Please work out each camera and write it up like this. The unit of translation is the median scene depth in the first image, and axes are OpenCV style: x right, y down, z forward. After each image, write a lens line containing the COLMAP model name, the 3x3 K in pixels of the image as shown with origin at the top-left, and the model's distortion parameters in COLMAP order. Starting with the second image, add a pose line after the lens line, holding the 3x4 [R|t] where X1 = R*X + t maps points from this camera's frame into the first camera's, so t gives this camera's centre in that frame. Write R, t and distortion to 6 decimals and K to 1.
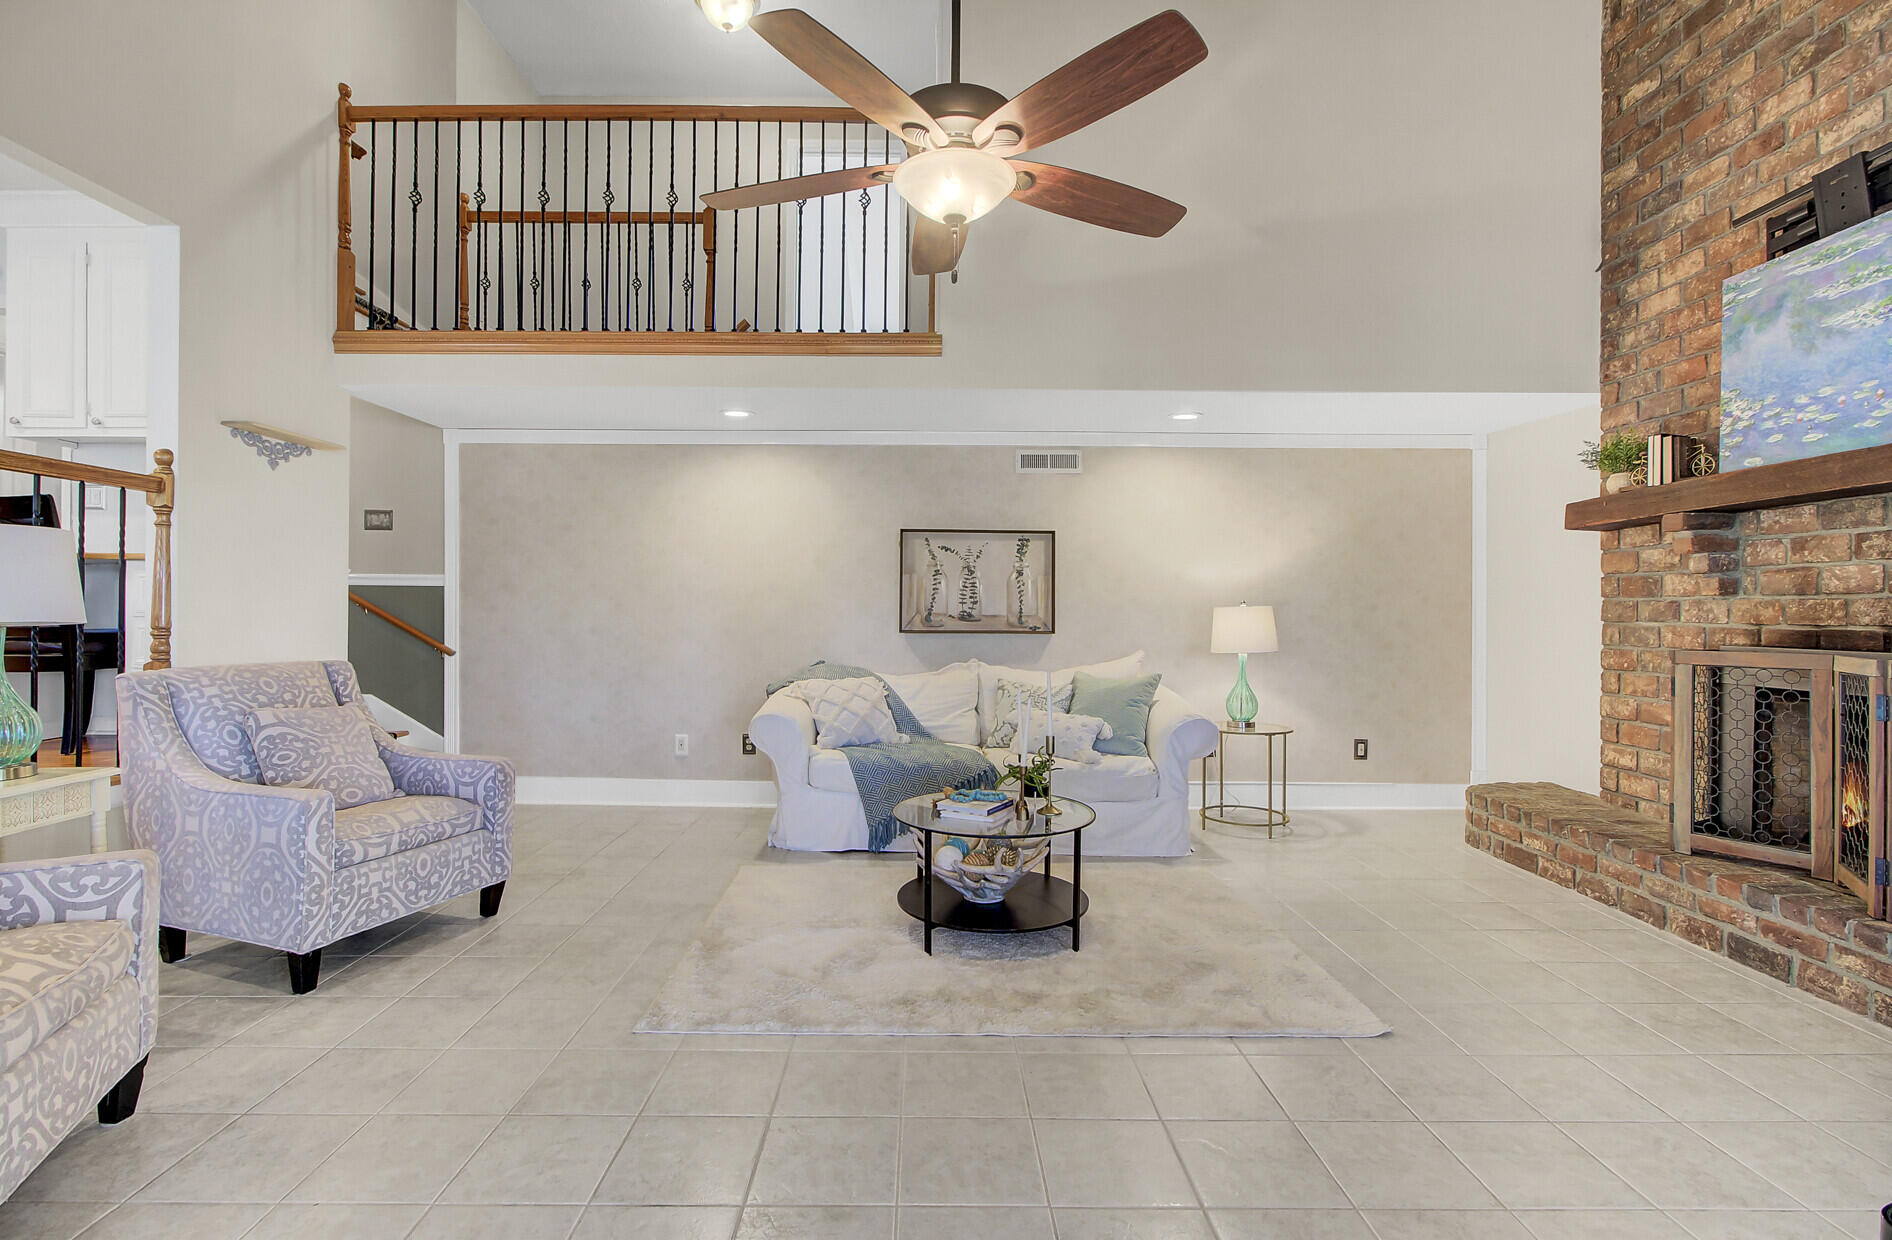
lens RADIAL K [[870.6, 0, 923.6], [0, 870.6, 607.1], [0, 0, 1]] dist [0.003375, 0.000212]
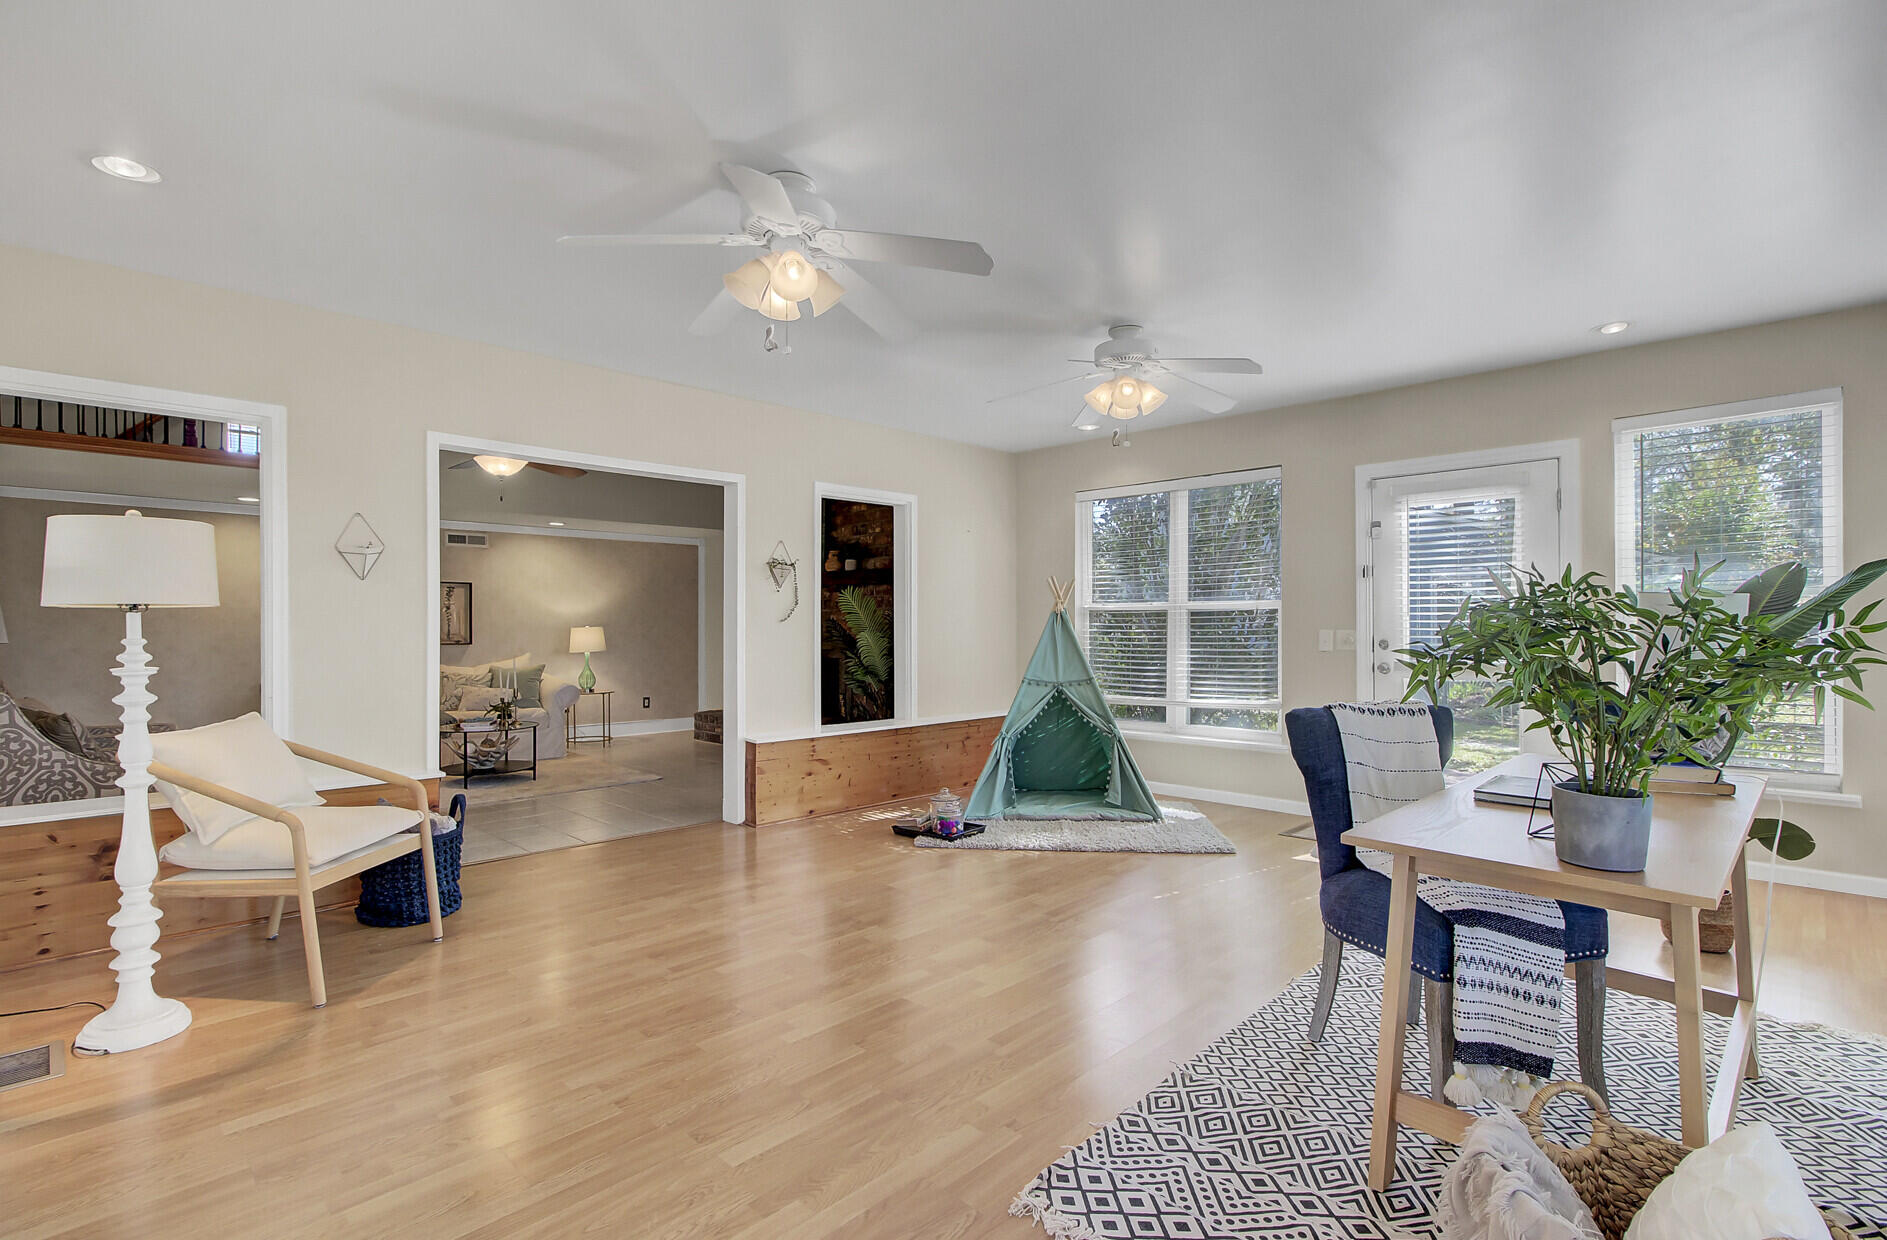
lens RADIAL K [[894.2, 0, 943.5], [0, 894.2, 620.0], [0, 0, 1]] dist [0.002489, 0.000113]
pose [[0.696666, -0.005961, 0.717371, -0.474857], [0.008972, 0.999960, -0.000404, -0.007770], [-0.717340, 0.006717, 0.696691, -0.879665]]
